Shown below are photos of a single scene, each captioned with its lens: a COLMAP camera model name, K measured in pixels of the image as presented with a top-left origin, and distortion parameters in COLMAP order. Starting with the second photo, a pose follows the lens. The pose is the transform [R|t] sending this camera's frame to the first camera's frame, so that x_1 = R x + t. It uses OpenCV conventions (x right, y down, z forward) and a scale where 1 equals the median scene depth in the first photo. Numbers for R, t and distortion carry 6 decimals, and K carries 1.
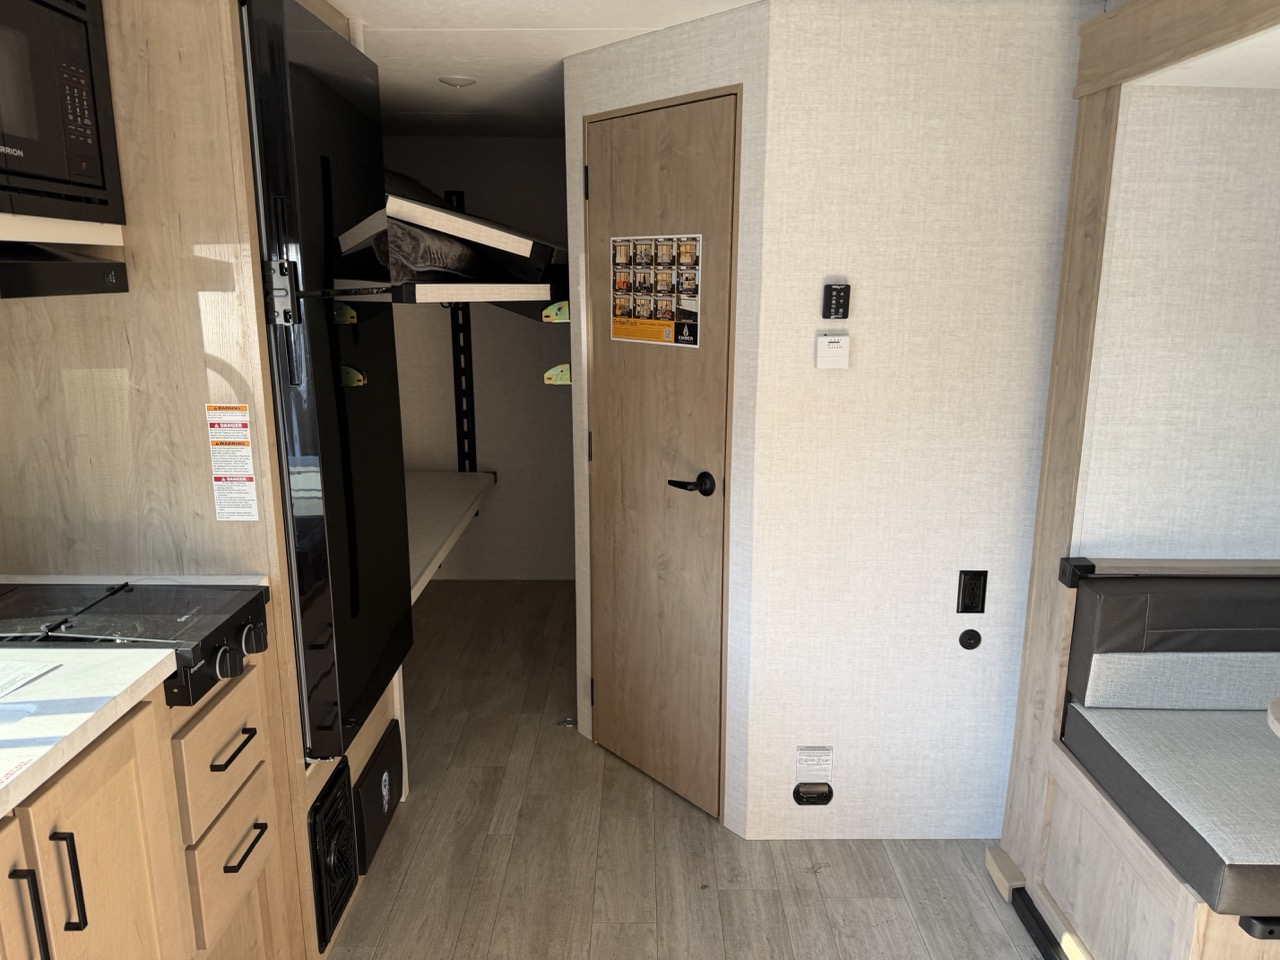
lens RADIAL K [[894.3, 0, 660.8], [0, 894.3, 476.5], [0, 0, 1]] dist [0.079693, -0.122003]
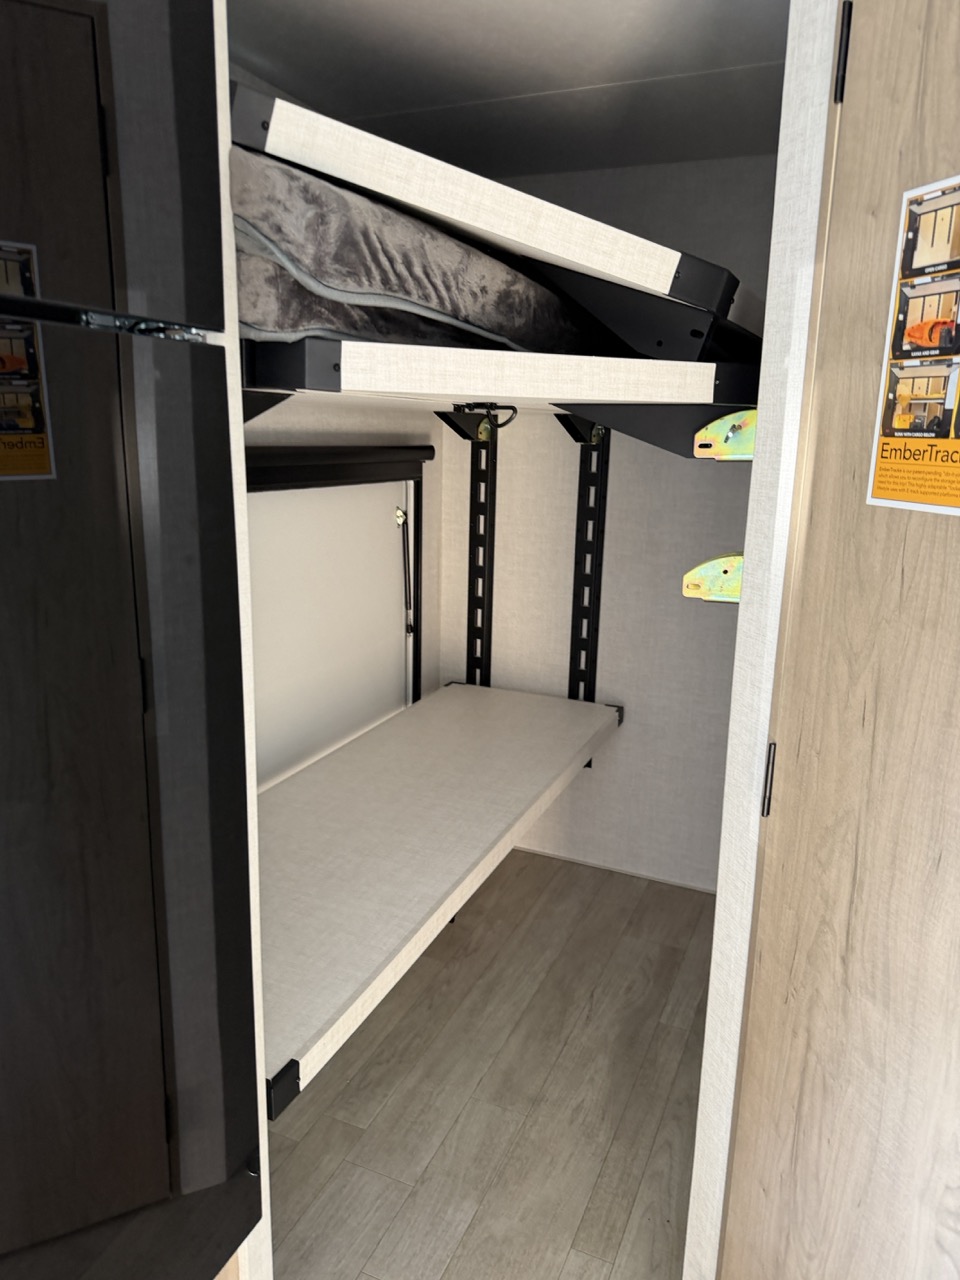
lens RADIAL K [[894.3, 0, 466.6], [0, 894.3, 642.1], [0, 0, 1]] dist [0.079693, -0.122003]
pose [[0.904695, 0.107861, -0.412180, -0.051497], [-0.106110, 0.993982, 0.027210, -0.106741], [0.412635, 0.019120, 0.910696, 0.710247]]
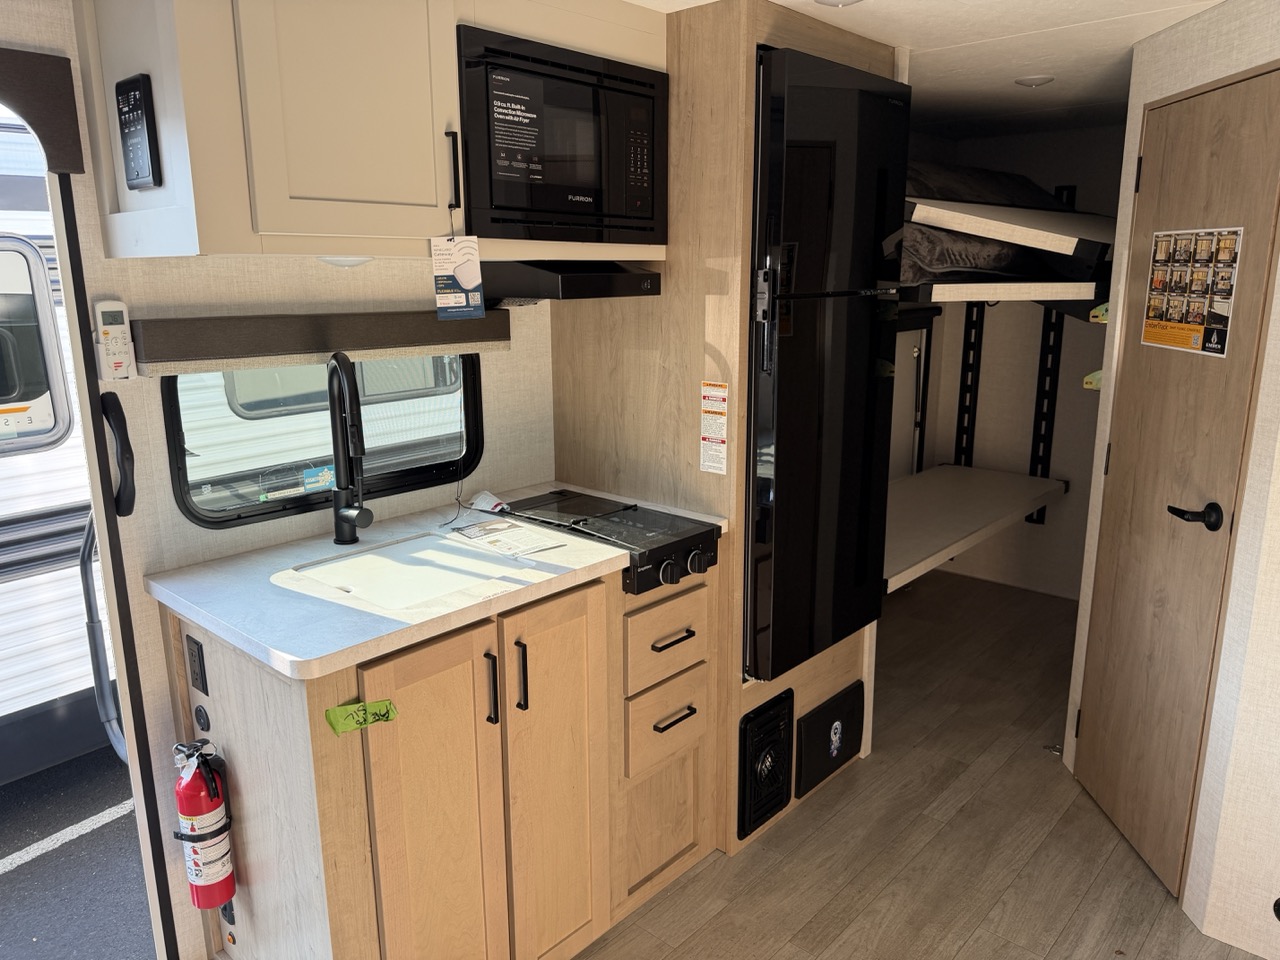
lens RADIAL K [[910.2, 0, 640.0], [0, 910.2, 480.0], [0, 0, 1]] dist [0.083753, -0.133374]
pose [[0.733150, 0.142539, -0.664961, 0.241311], [-0.138051, 0.988624, 0.059710, -0.003047], [0.665907, 0.048022, 0.744487, -0.027104]]
